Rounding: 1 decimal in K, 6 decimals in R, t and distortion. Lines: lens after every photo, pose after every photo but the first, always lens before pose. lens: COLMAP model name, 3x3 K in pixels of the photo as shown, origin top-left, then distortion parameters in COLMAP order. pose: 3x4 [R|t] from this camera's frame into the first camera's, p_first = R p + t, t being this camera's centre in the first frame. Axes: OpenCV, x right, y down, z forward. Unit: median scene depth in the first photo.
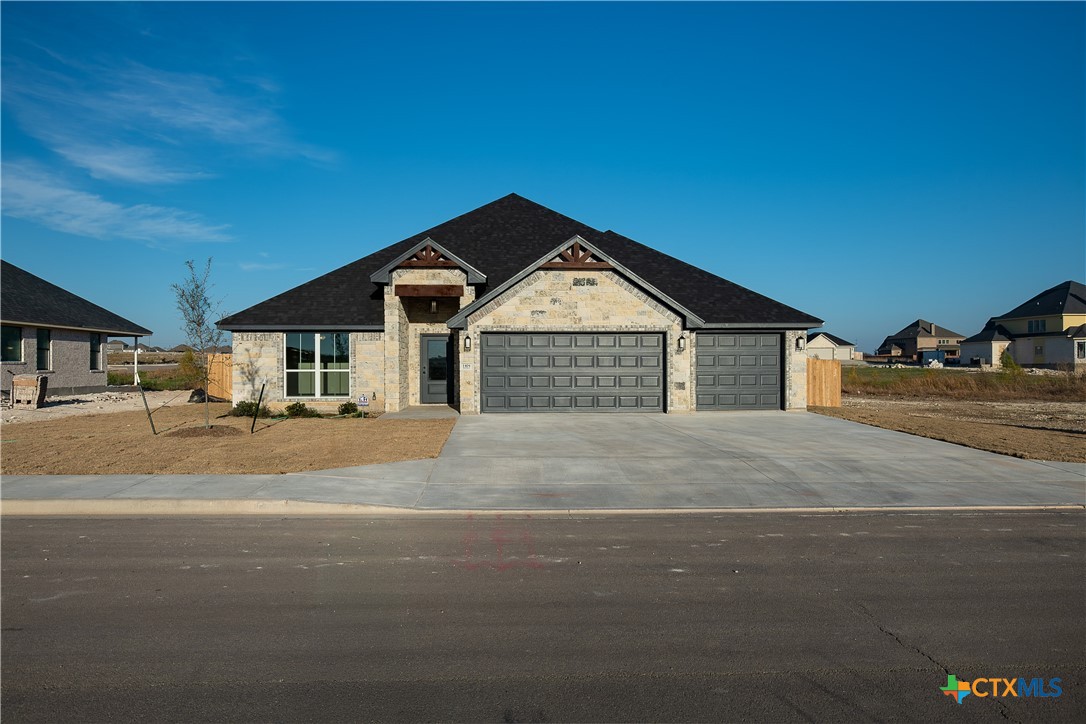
lens RADIAL K [[759.9, 0, 540.6], [0, 759.9, 363.7], [0, 0, 1]] dist [-0.096044, -0.003985]
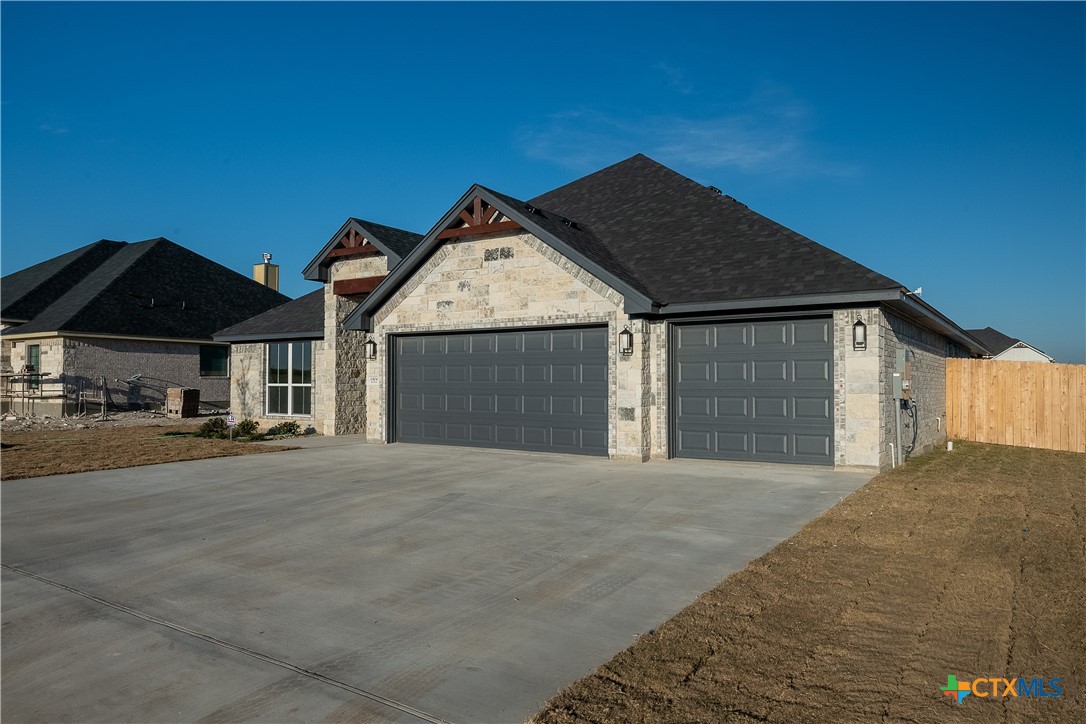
lens RADIAL K [[759.9, 0, 542.4], [0, 759.9, 362.2], [0, 0, 1]] dist [-0.096044, -0.003985]
pose [[0.788689, -0.013059, -0.614653, 0.495729], [-0.003098, 0.999677, -0.025215, 0.004189], [0.614784, 0.021791, 0.788394, 0.497085]]
